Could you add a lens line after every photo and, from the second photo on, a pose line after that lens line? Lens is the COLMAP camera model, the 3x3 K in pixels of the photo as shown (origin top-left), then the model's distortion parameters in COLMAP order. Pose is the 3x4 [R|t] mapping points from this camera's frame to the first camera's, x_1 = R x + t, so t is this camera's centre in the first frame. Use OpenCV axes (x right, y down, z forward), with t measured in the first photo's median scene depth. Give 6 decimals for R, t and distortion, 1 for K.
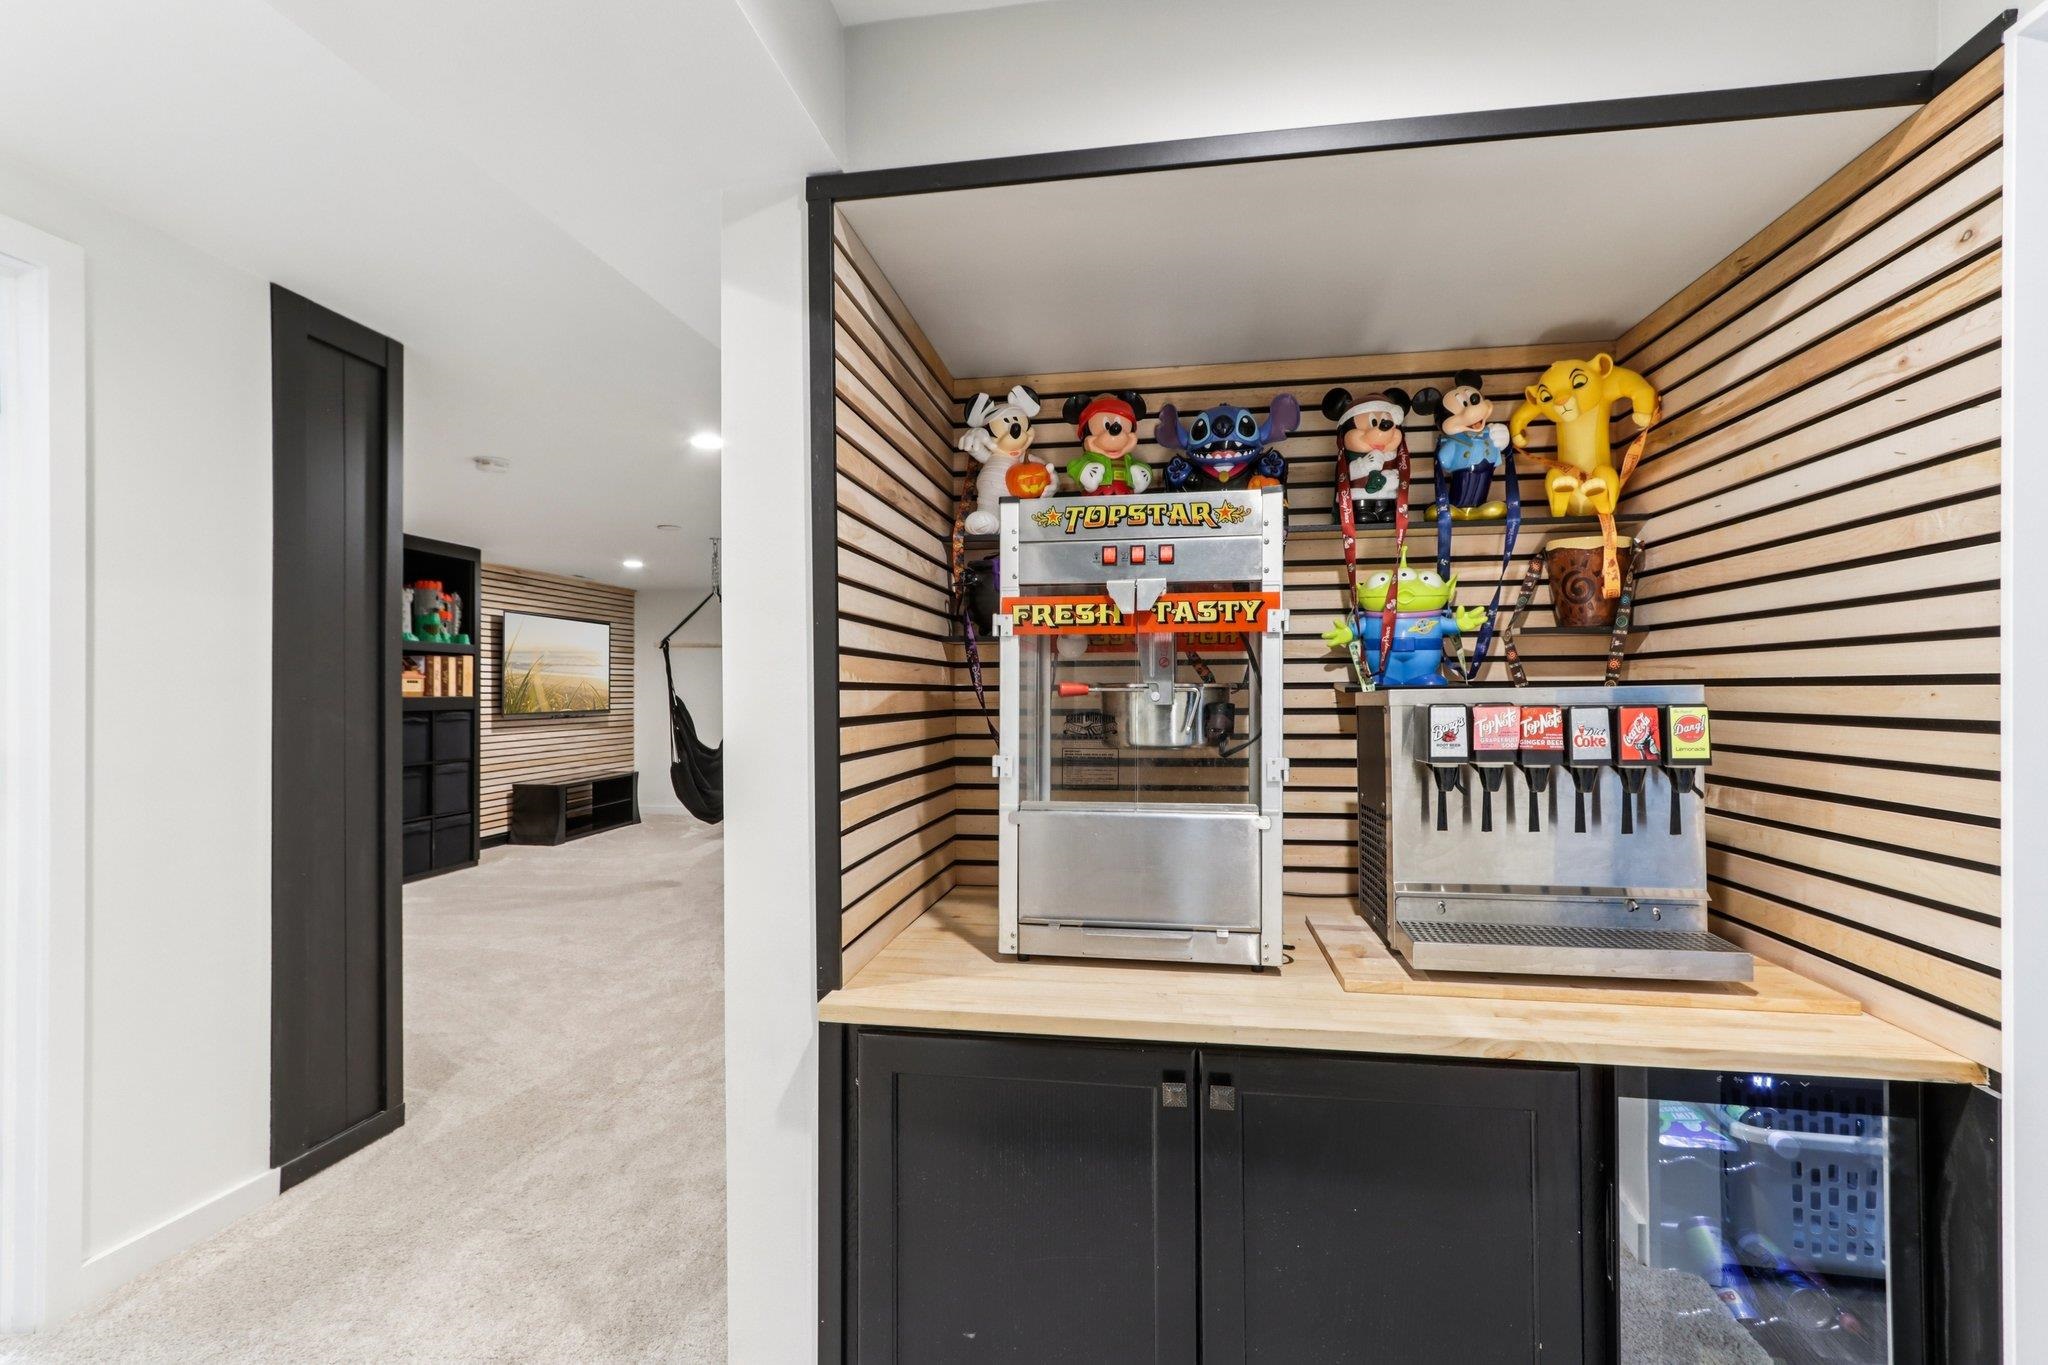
lens RADIAL K [[957.9, 0, 1003.1], [0, 957.9, 686.5], [0, 0, 1]] dist [-0.007987, 0.007616]
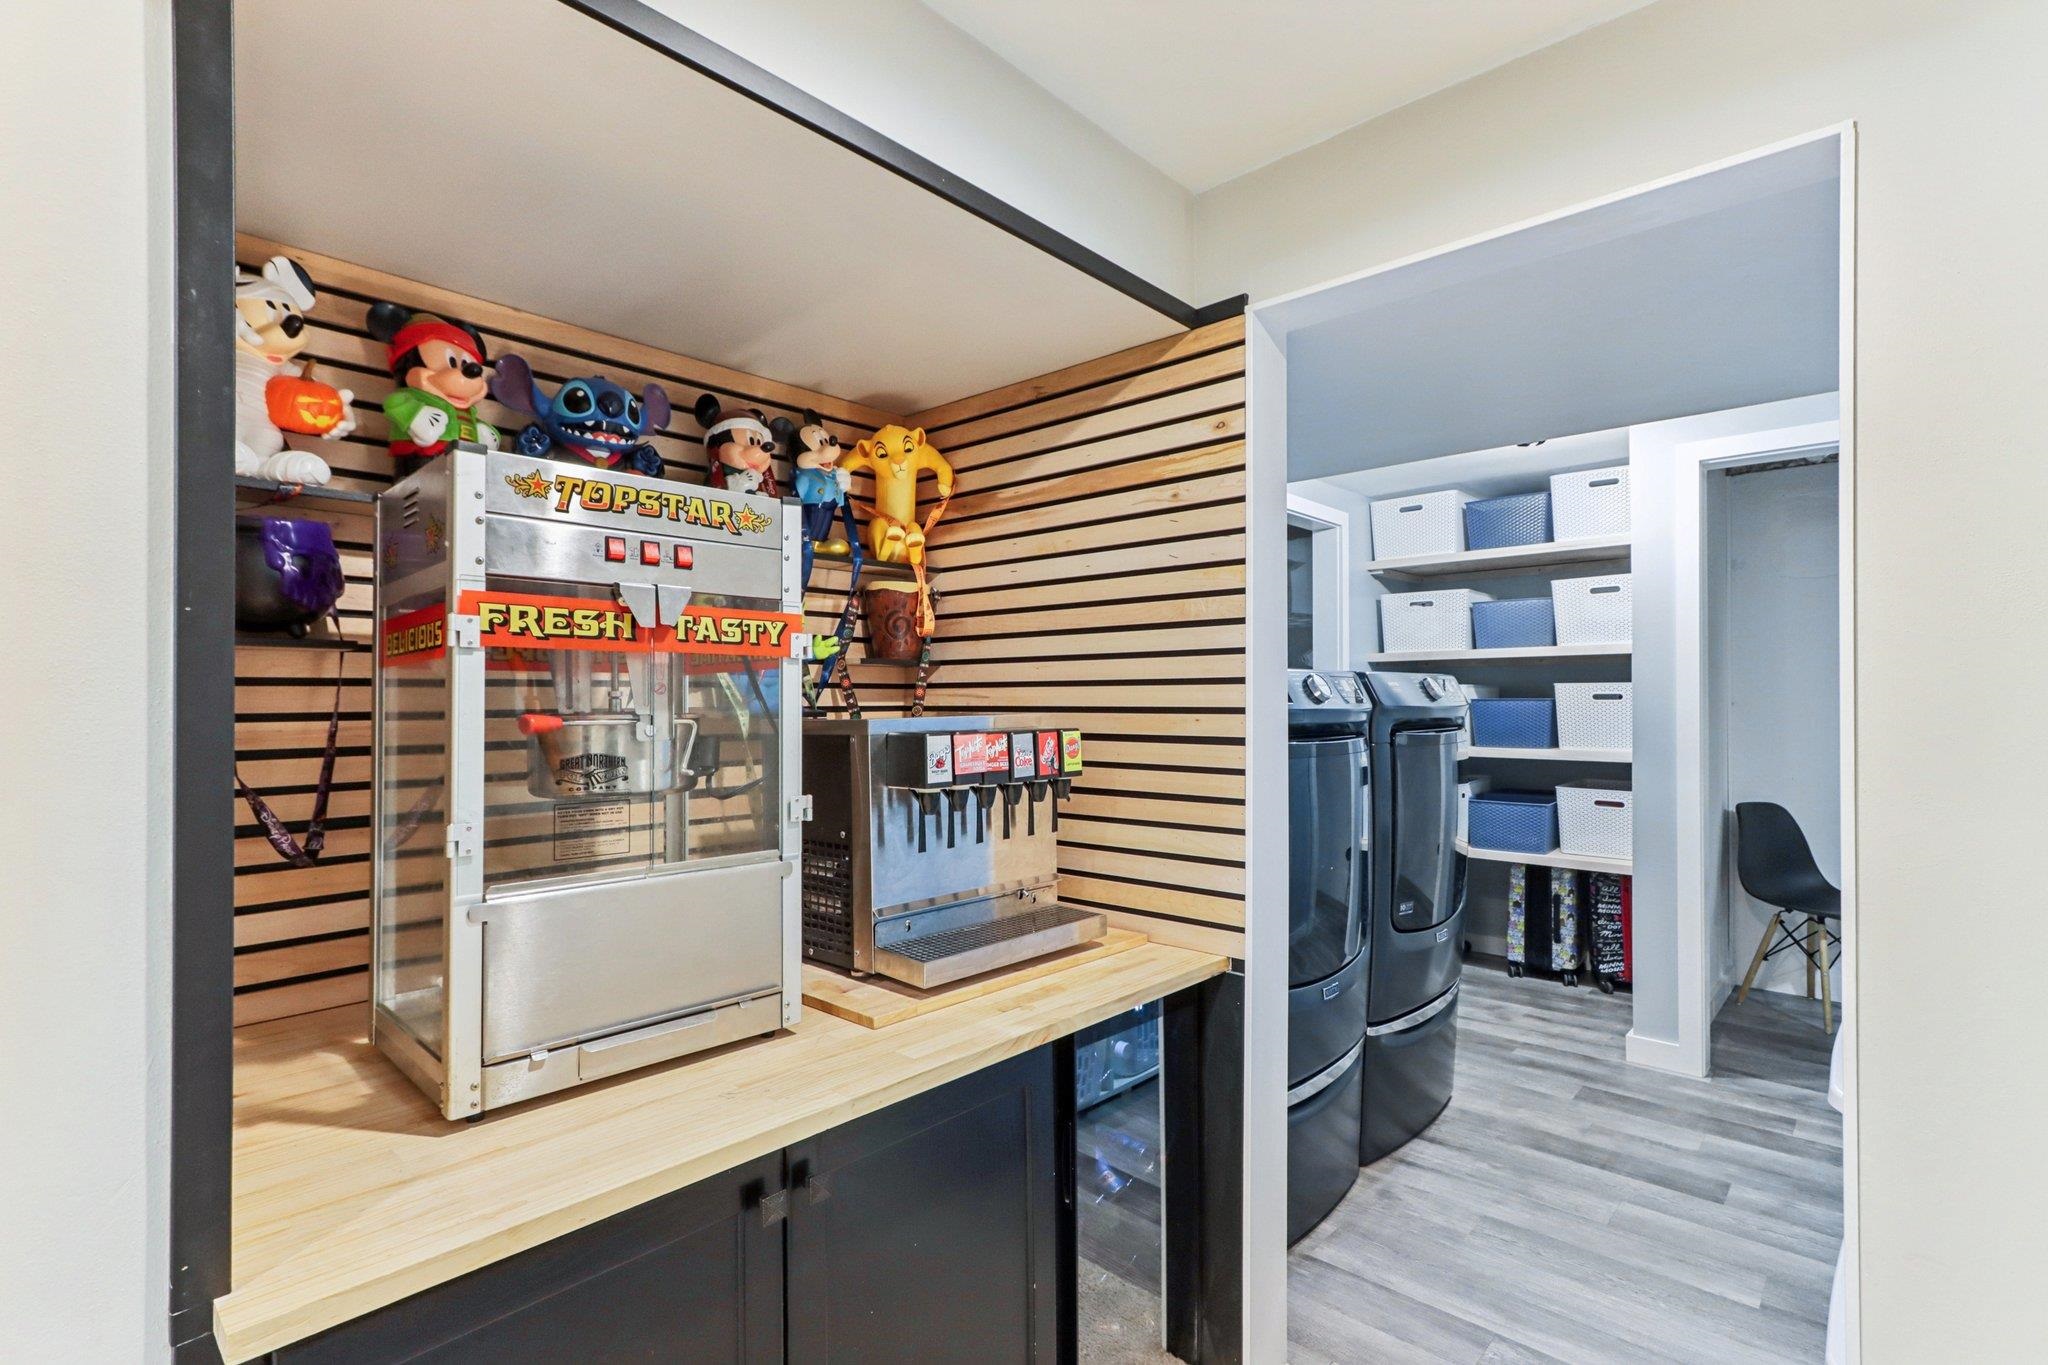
lens RADIAL K [[957.9, 0, 1016.6], [0, 957.9, 693.5], [0, 0, 1]] dist [-0.007987, 0.007616]
pose [[0.559866, 0.008763, 0.828537, -0.310929], [-0.002832, 0.999958, -0.008662, -0.013909], [-0.828578, 0.002503, 0.559868, 0.275732]]
